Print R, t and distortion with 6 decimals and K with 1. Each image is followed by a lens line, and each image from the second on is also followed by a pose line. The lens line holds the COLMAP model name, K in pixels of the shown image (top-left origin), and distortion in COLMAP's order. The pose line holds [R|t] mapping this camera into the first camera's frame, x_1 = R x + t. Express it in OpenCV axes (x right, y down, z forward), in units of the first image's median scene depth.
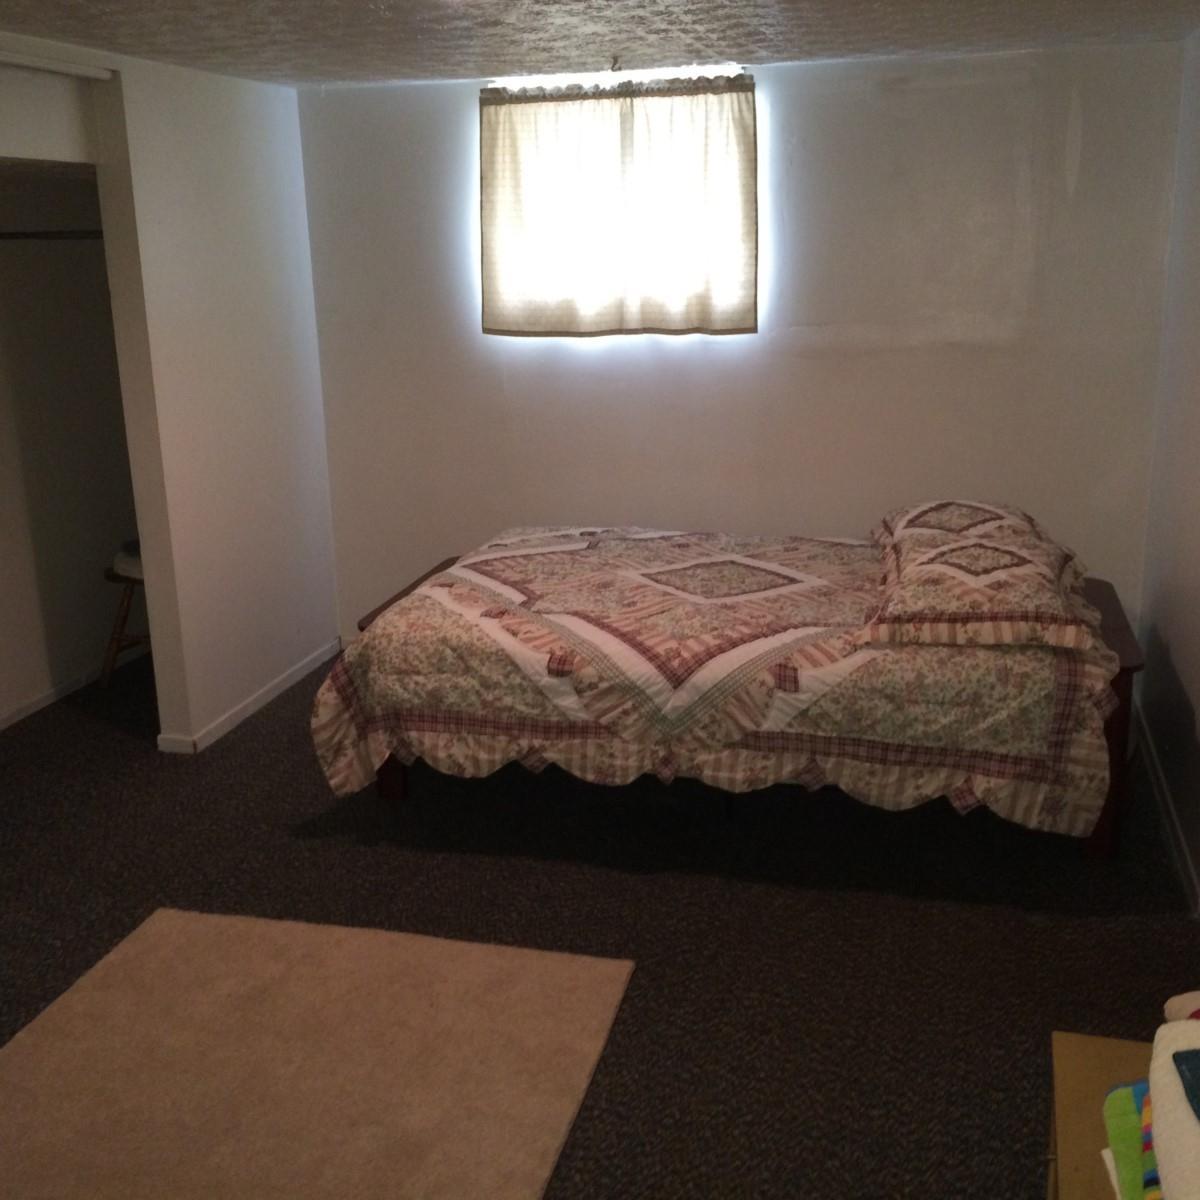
lens RADIAL K [[1490.2, 0, 600.0], [0, 1490.2, 600.0], [0, 0, 1]] dist [0.009221, -0.170119]
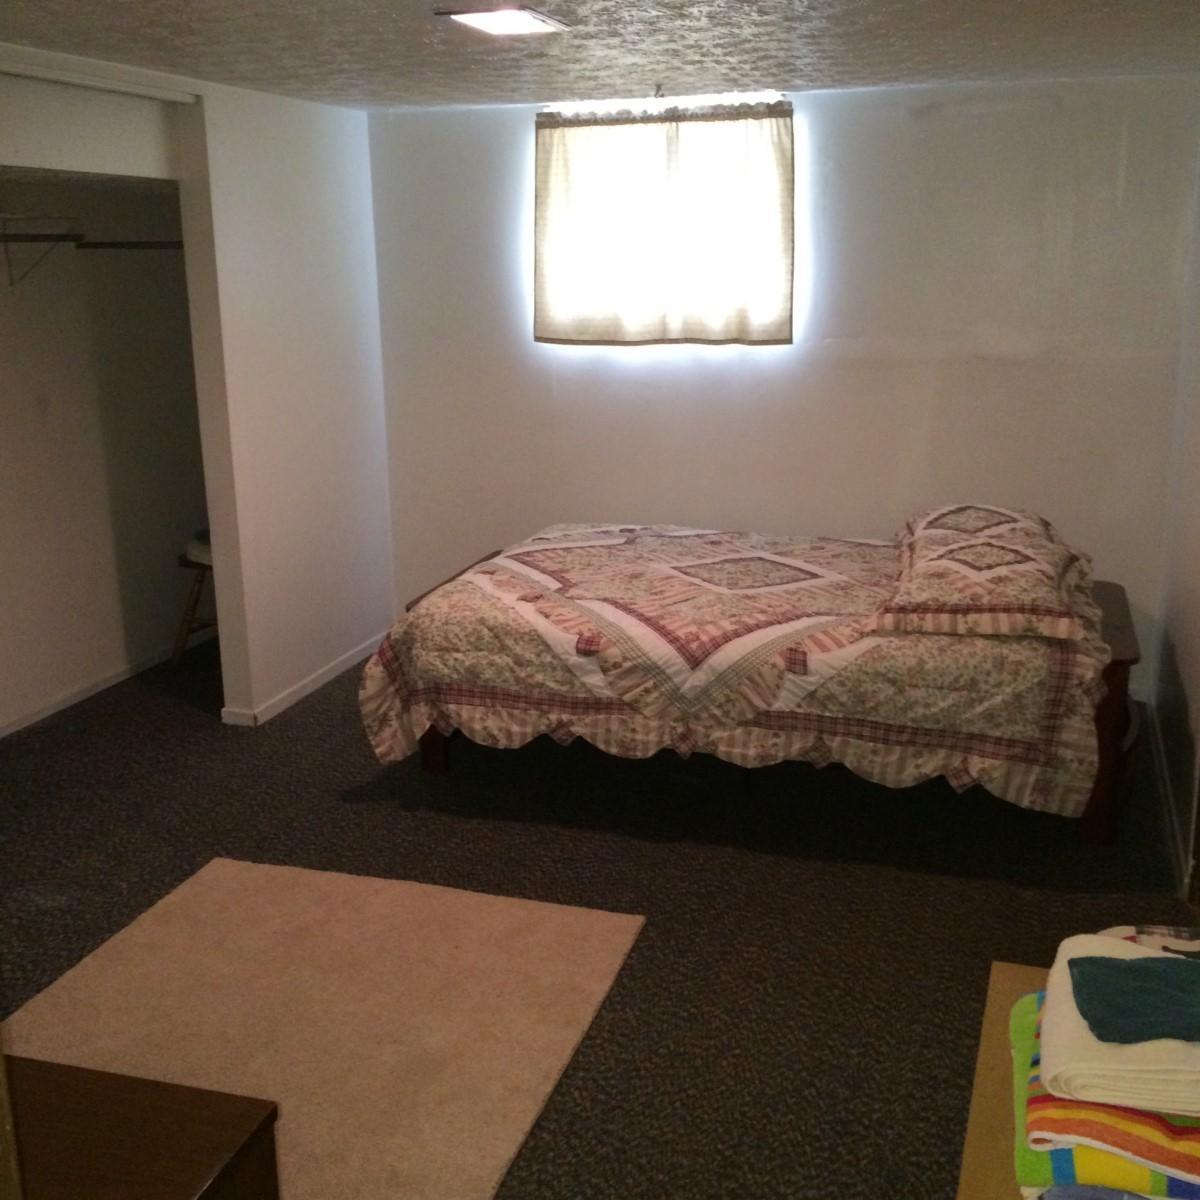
lens RADIAL K [[1510.3, 0, 600.0], [0, 1510.3, 600.0], [0, 0, 1]] dist [-0.031053, -0.059171]
pose [[0.998344, 0.021657, -0.053294, 0.038910], [-0.022419, 0.999654, -0.013743, 0.025121], [0.052978, 0.014915, 0.998484, -0.089918]]
